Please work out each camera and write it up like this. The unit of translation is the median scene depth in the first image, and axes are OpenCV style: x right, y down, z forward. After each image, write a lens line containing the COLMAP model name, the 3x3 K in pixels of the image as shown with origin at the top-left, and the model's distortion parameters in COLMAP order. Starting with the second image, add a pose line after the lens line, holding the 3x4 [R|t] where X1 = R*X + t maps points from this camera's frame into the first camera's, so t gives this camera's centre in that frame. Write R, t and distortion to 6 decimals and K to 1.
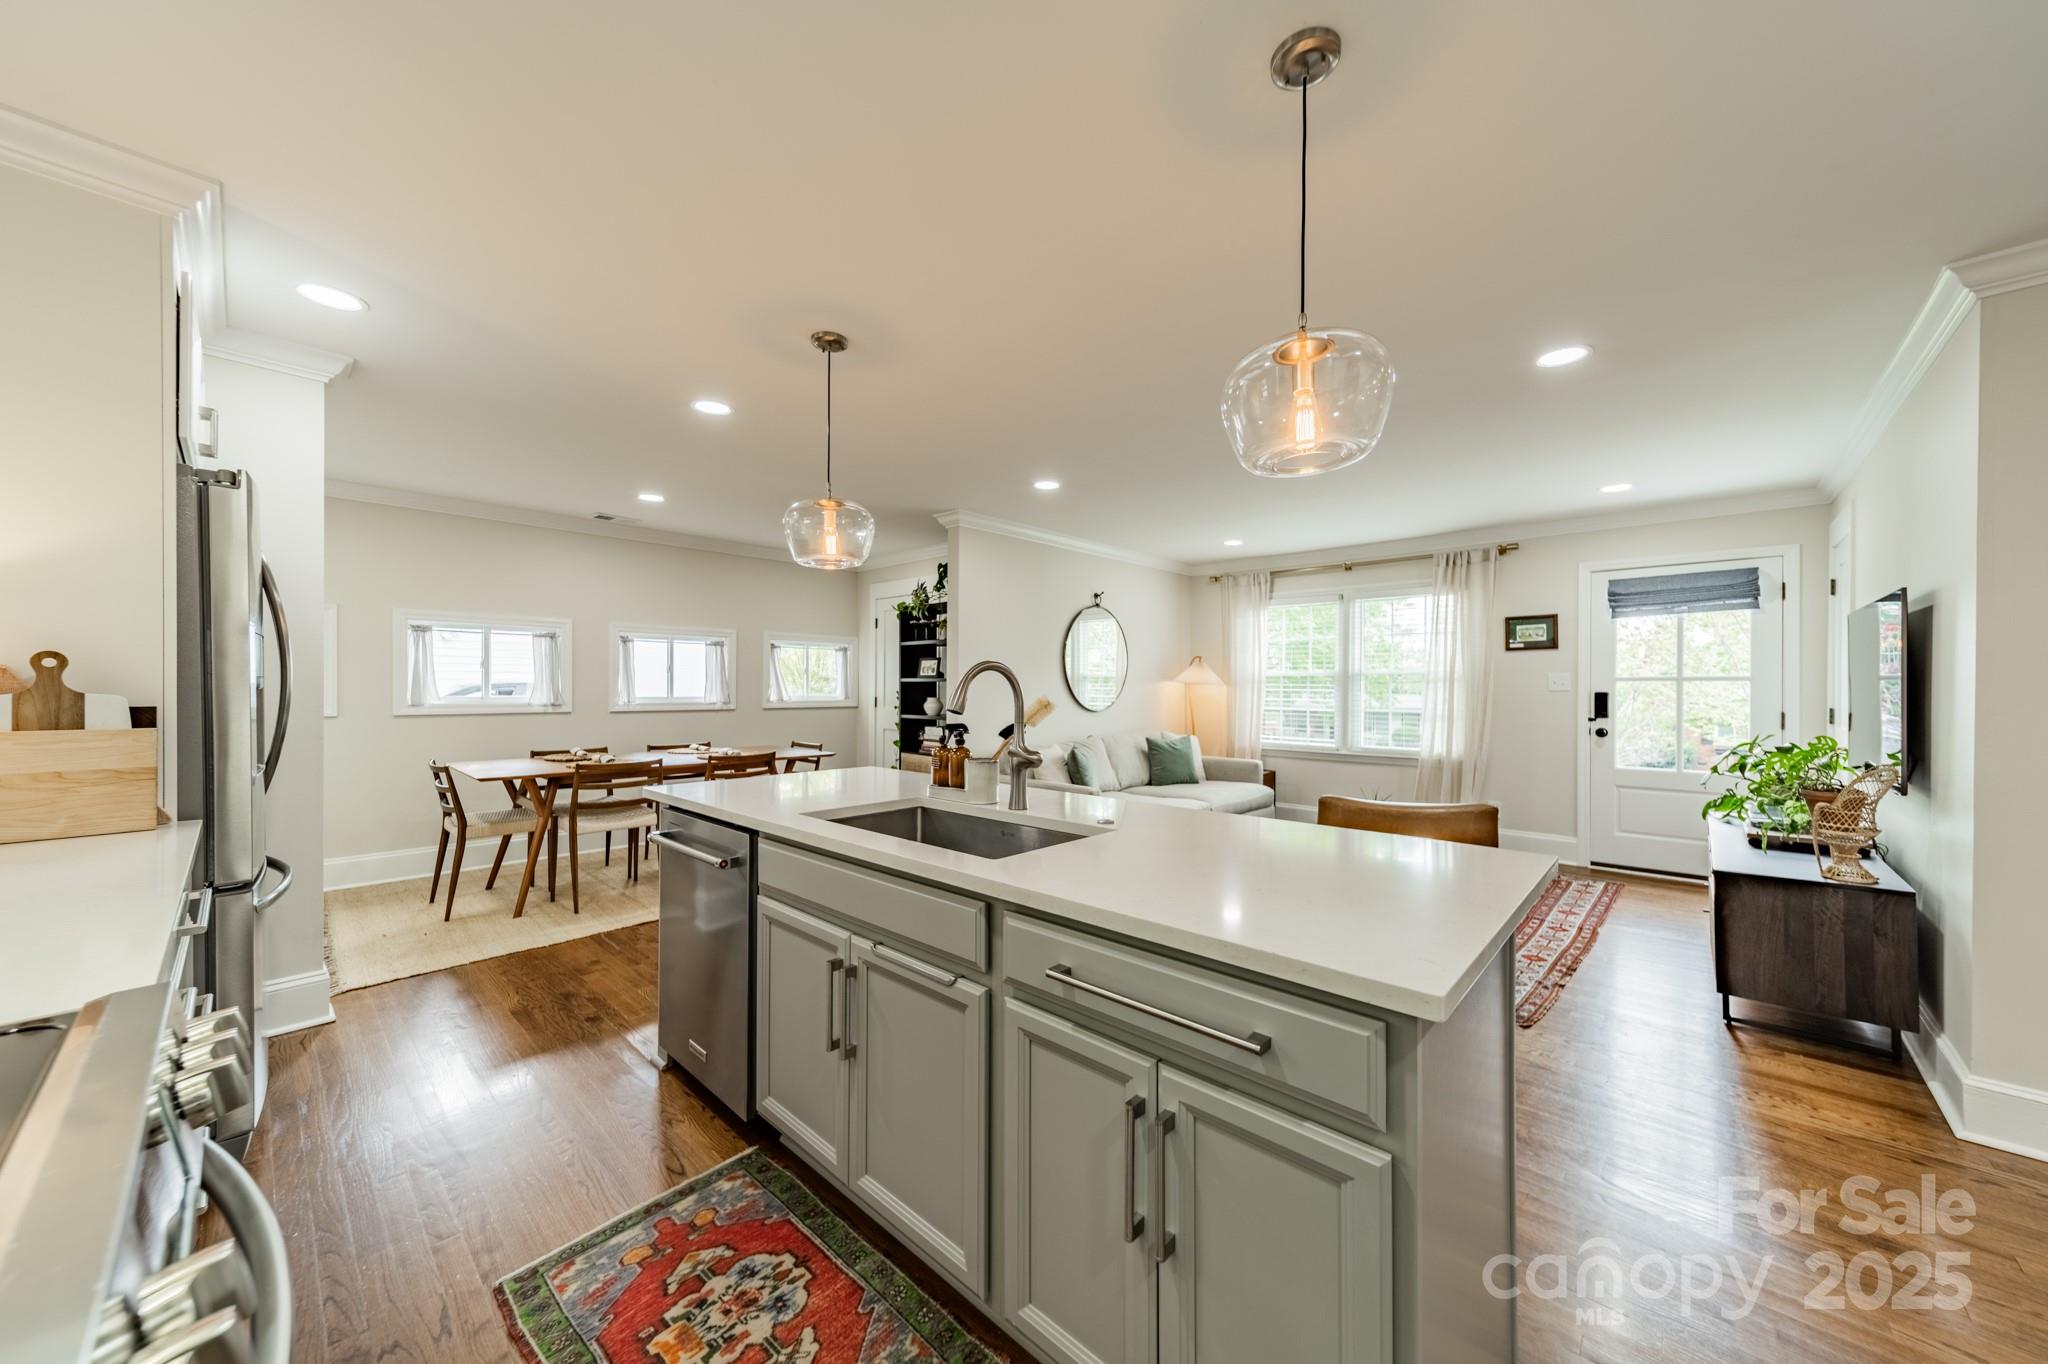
lens RADIAL K [[728.3, 0, 1024.8], [0, 728.3, 689.3], [0, 0, 1]] dist [0.009651, -0.000509]
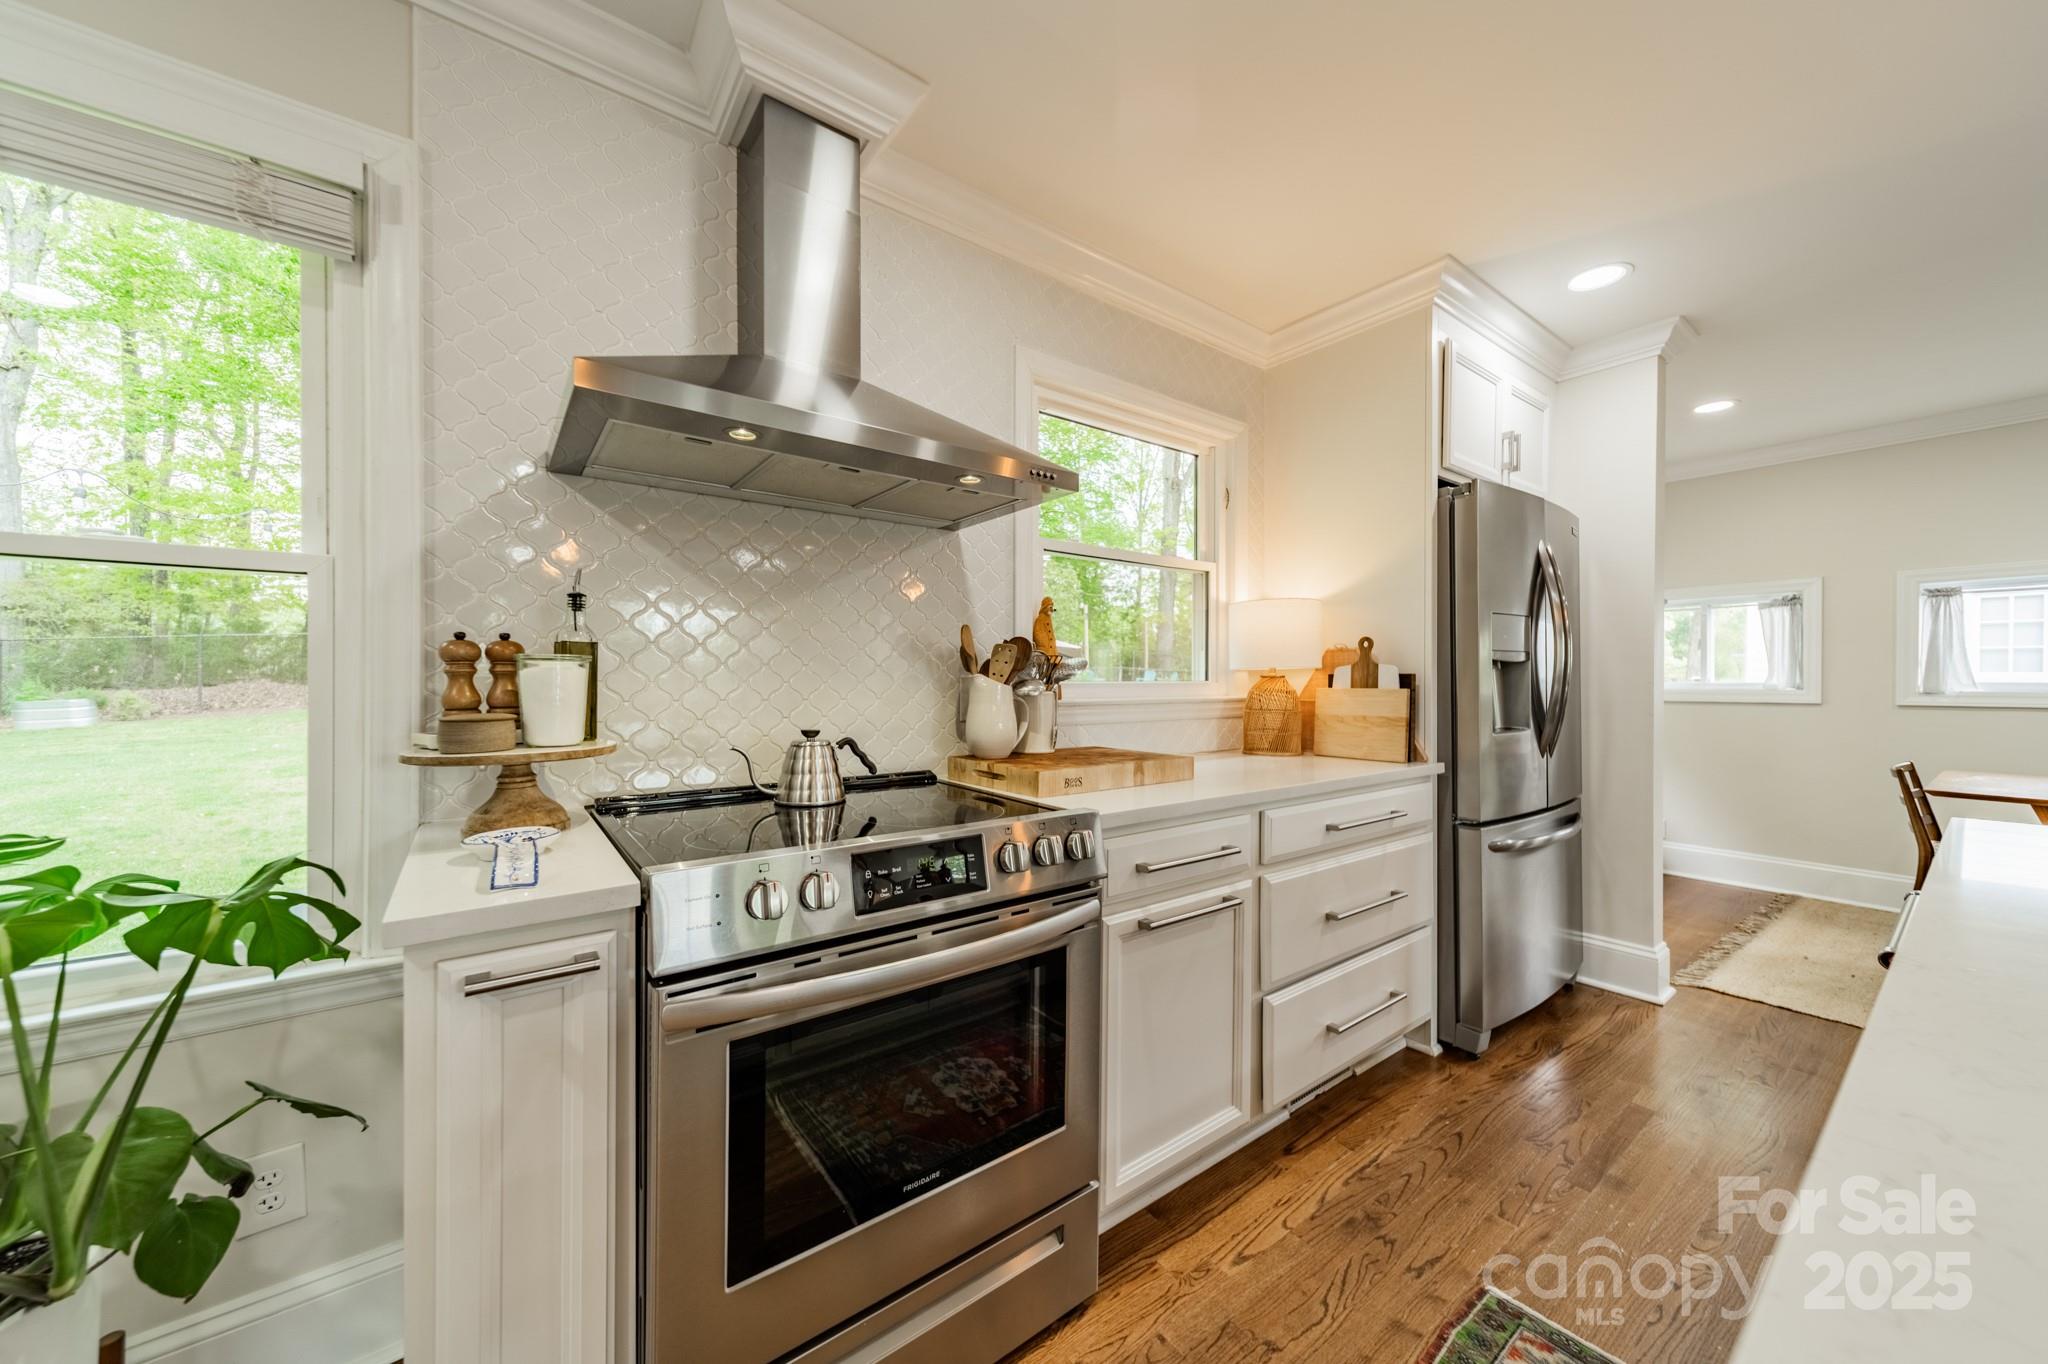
lens RADIAL K [[728.3, 0, 1024.2], [0, 728.3, 687.1], [0, 0, 1]] dist [0.009651, -0.000509]
pose [[-0.174491, 0.001857, -0.984657, 0.092672], [-0.004544, 0.999986, 0.002691, 0.016688], [0.984648, 0.004943, -0.174480, 0.184979]]
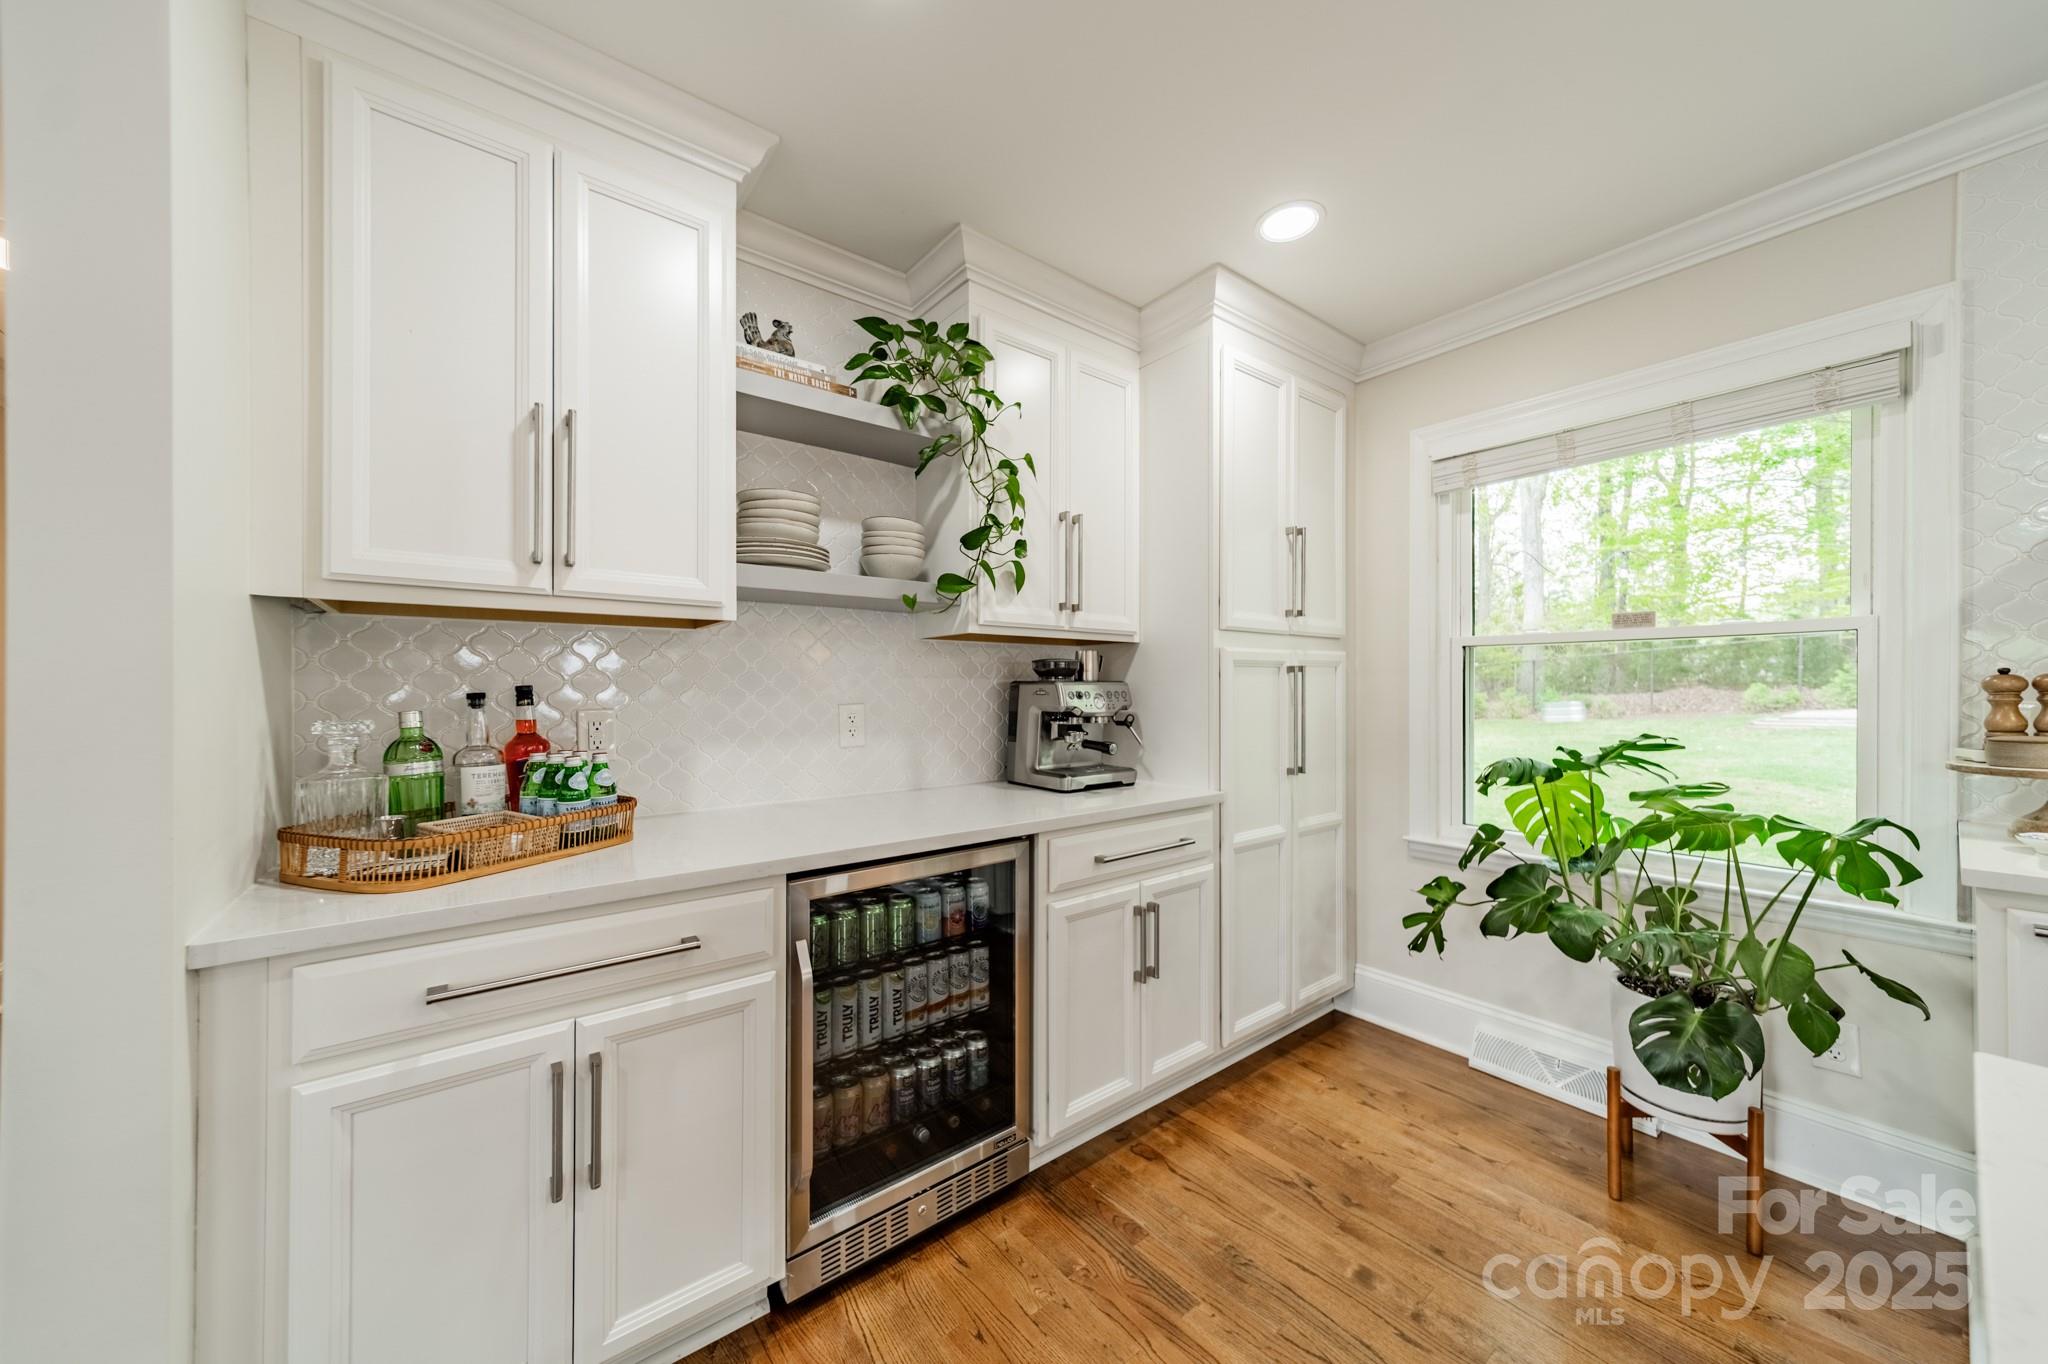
lens RADIAL K [[728.3, 0, 1031.9], [0, 728.3, 688.7], [0, 0, 1]] dist [0.009651, -0.000509]
pose [[-0.990582, -0.000256, 0.136918, 0.249120], [0.000144, 0.999996, 0.002915, 0.006451], [-0.136918, 0.002907, -0.990578, 0.320872]]
